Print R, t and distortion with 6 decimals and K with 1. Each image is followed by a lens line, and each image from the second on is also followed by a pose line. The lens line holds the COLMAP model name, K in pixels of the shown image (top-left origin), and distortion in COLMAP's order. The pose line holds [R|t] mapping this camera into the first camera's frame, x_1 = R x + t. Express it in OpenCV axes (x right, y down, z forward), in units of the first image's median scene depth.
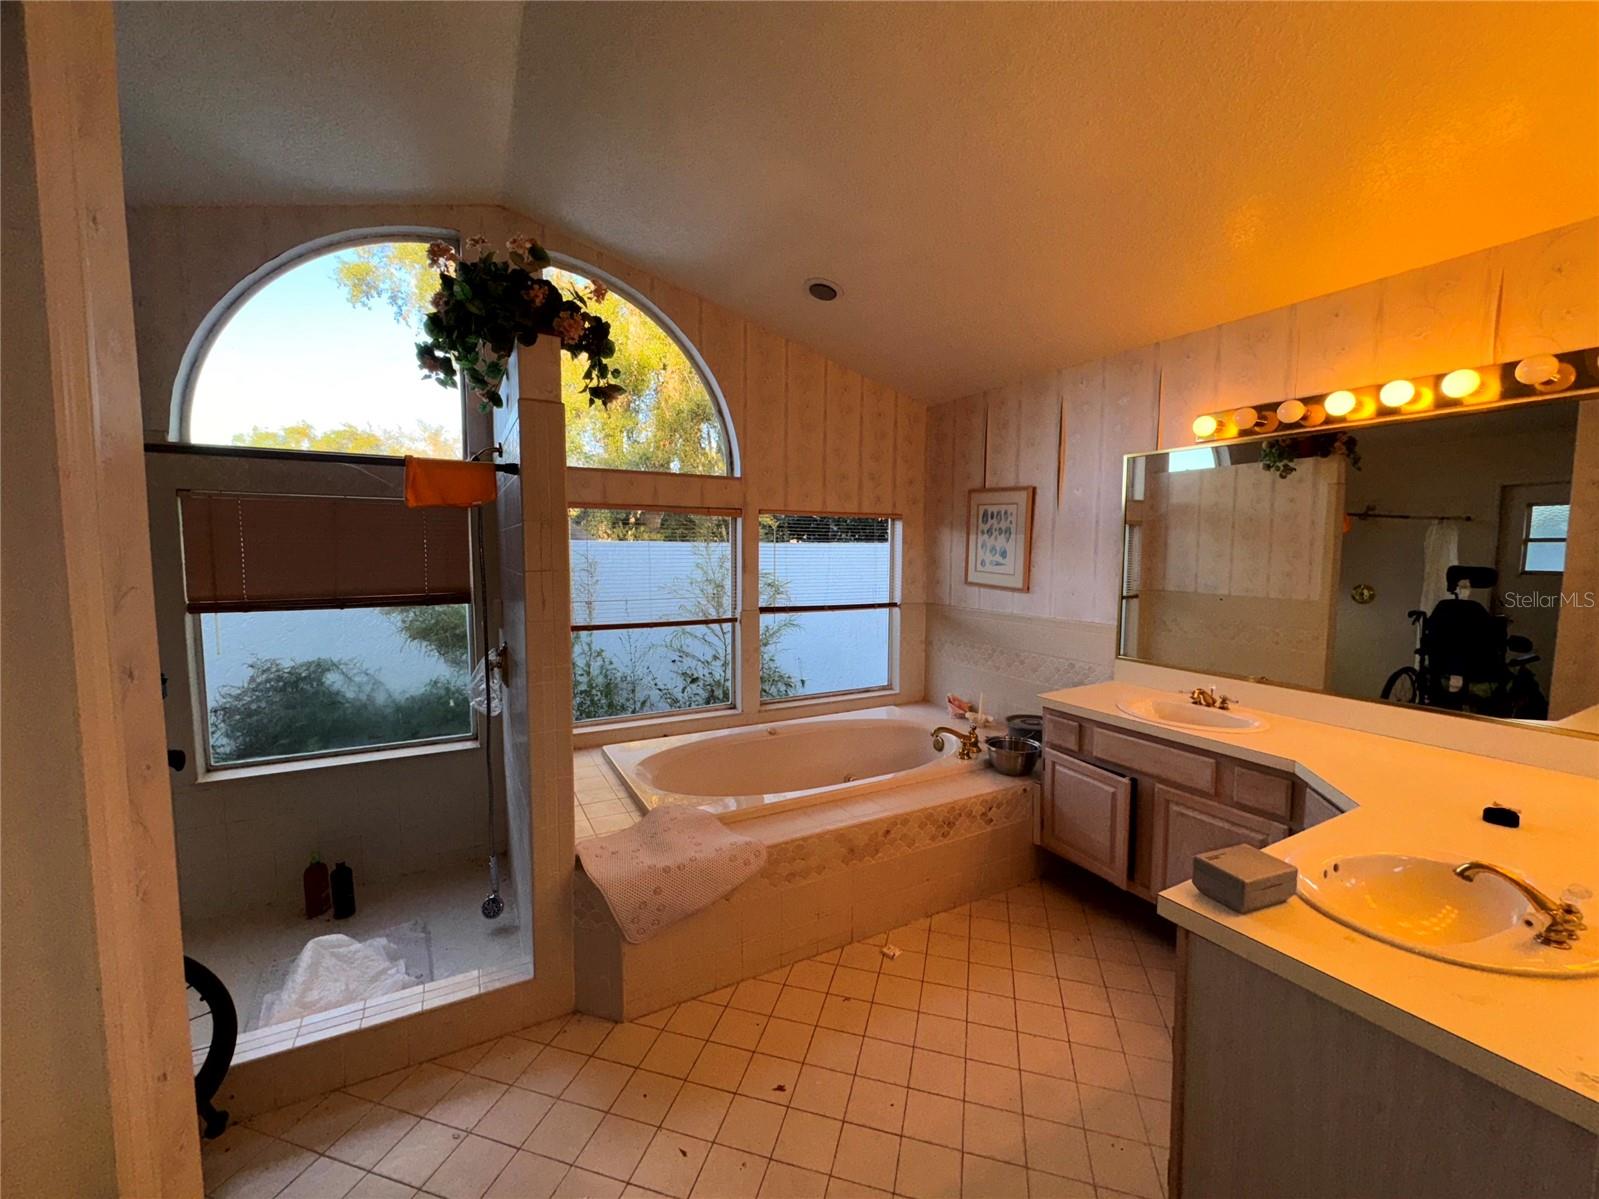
lens RADIAL K [[634.7, 0, 798.0], [0, 634.7, 601.4], [0, 0, 1]] dist [-0.001943, -0.000190]
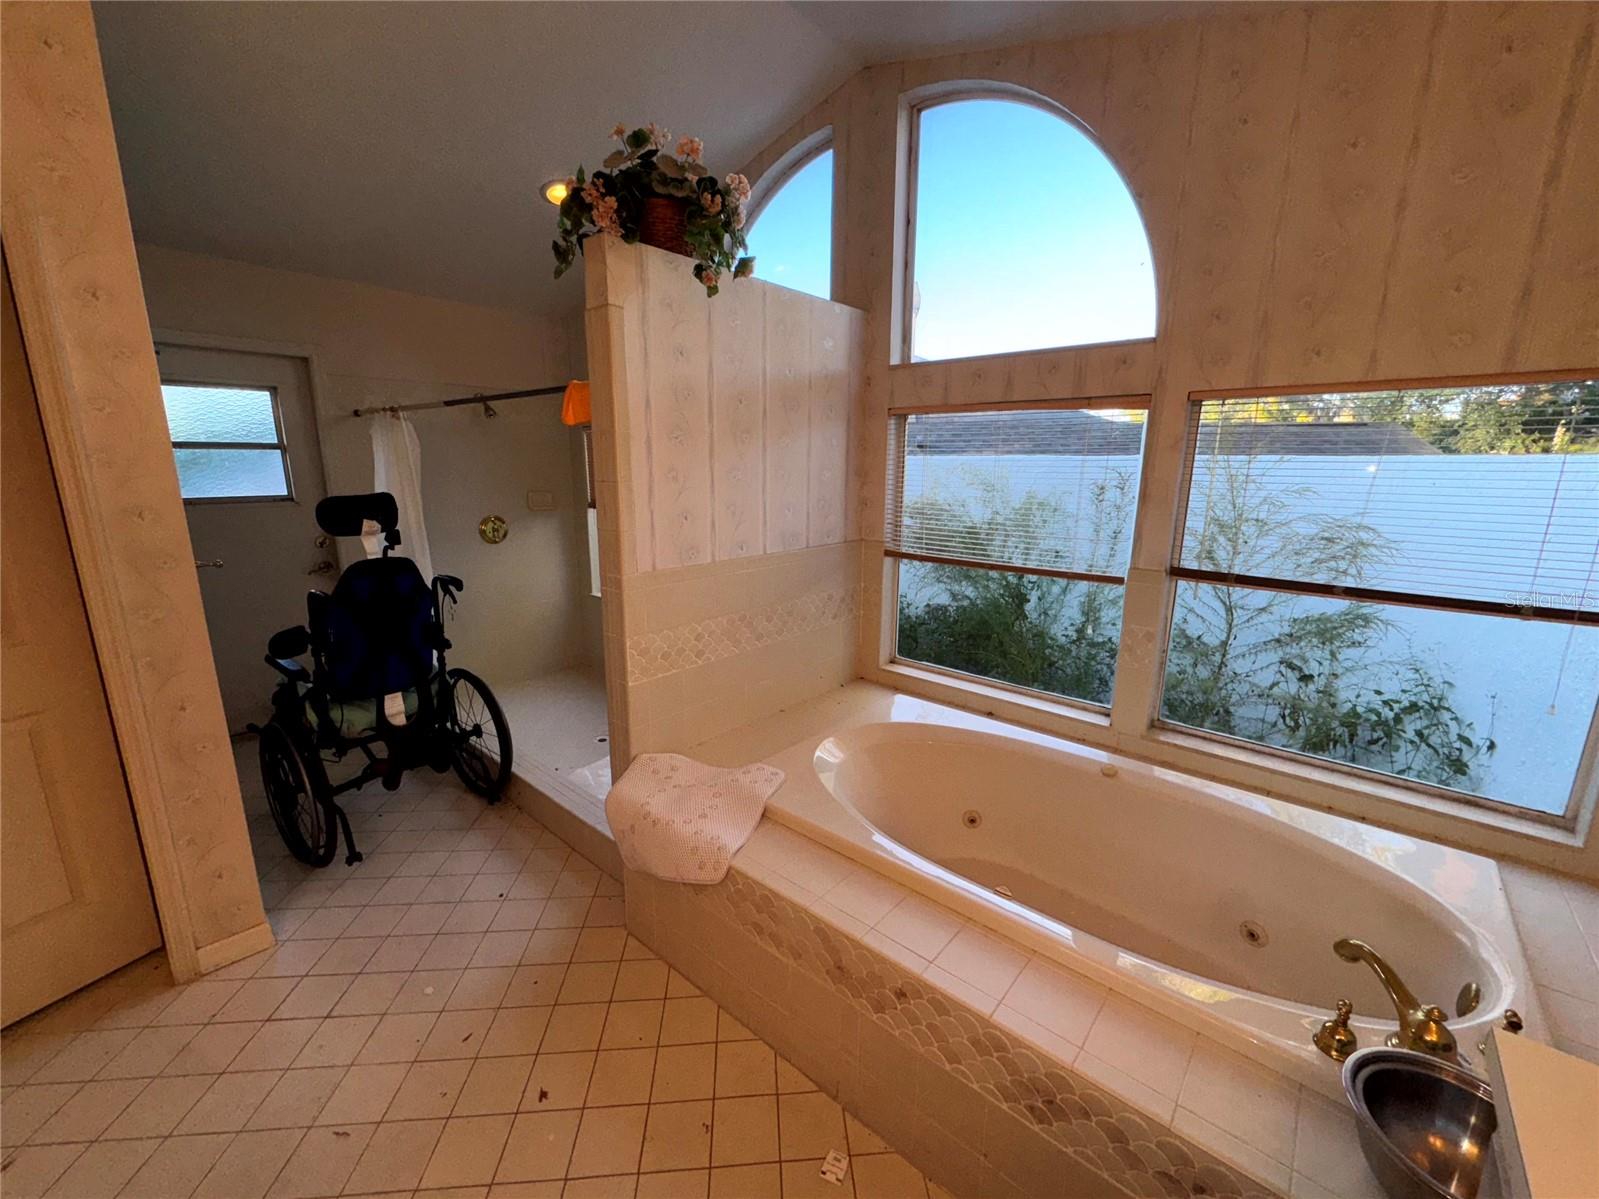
lens RADIAL K [[634.7, 0, 798.4], [0, 634.7, 594.3], [0, 0, 1]] dist [-0.001943, -0.000190]
pose [[0.349138, 0.185994, -0.918427, 0.374462], [-0.082606, 0.982397, 0.167546, -0.037568], [0.933423, 0.017371, 0.358356, 0.494456]]
